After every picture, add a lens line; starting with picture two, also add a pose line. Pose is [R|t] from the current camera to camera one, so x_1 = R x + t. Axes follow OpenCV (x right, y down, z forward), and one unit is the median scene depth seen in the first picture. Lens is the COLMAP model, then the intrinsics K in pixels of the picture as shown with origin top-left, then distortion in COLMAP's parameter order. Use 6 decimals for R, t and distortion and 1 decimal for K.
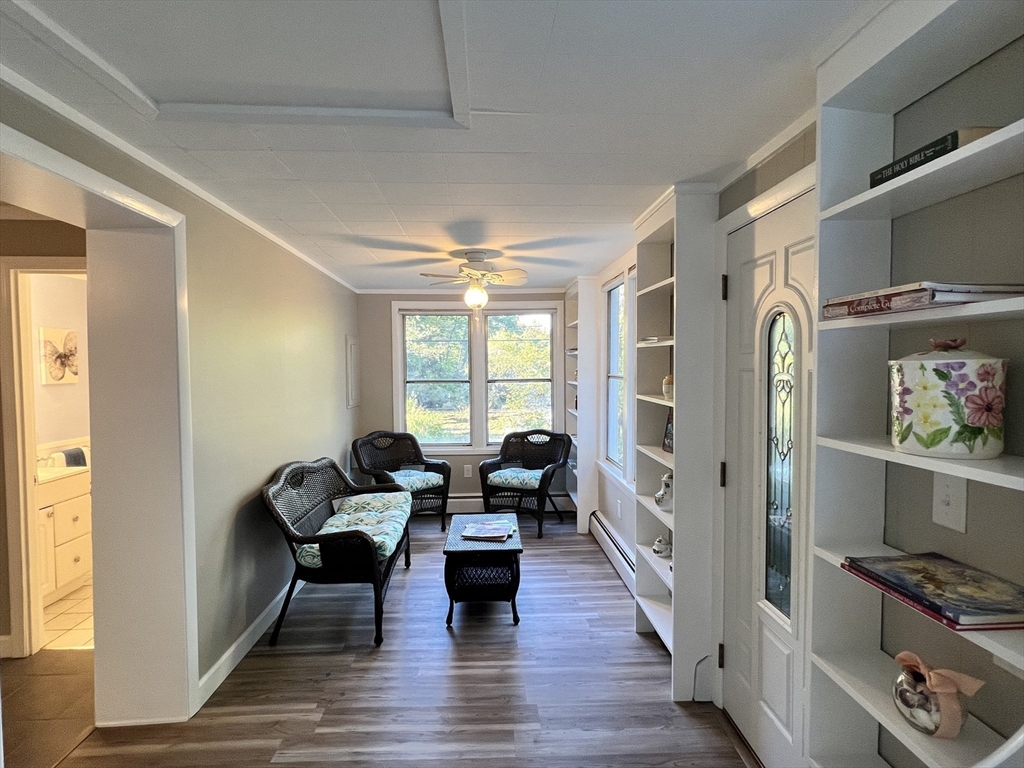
lens RADIAL K [[525.3, 0, 508.8], [0, 525.3, 387.4], [0, 0, 1]] dist [0.001793, -0.000408]
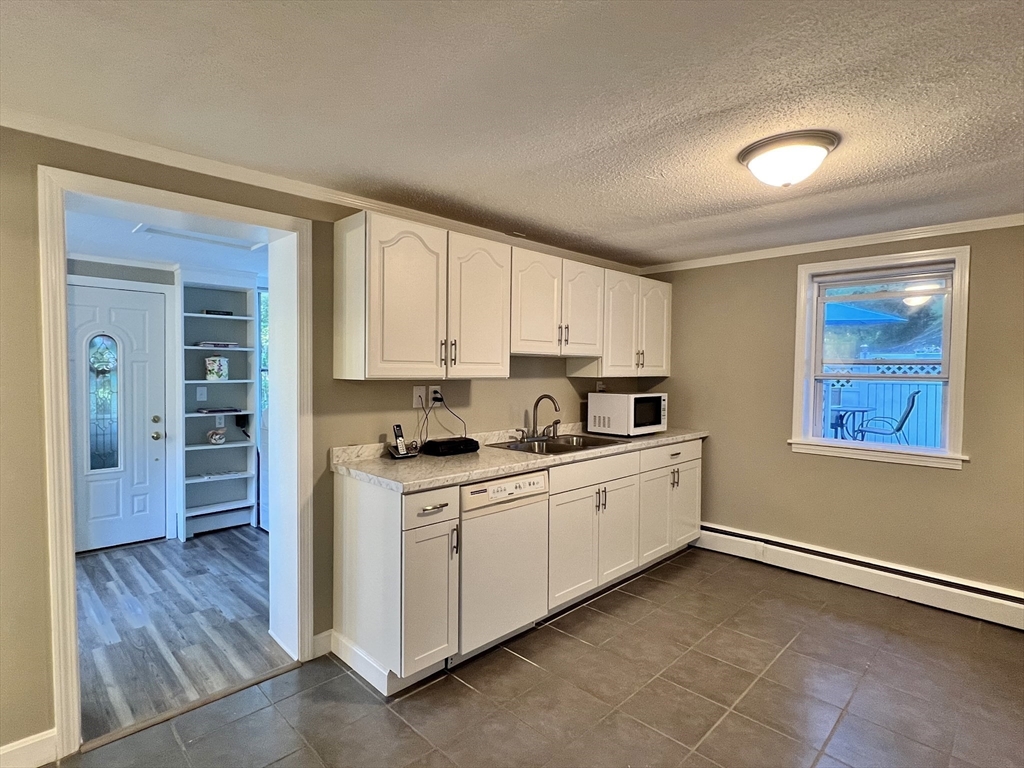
lens RADIAL K [[525.3, 0, 505.9], [0, 525.3, 385.6], [0, 0, 1]] dist [0.001793, -0.000408]
pose [[-0.673930, -0.026431, 0.738322, -1.854839], [0.023197, 0.998110, 0.056904, -0.009636], [-0.738431, 0.055476, -0.672043, 1.007092]]
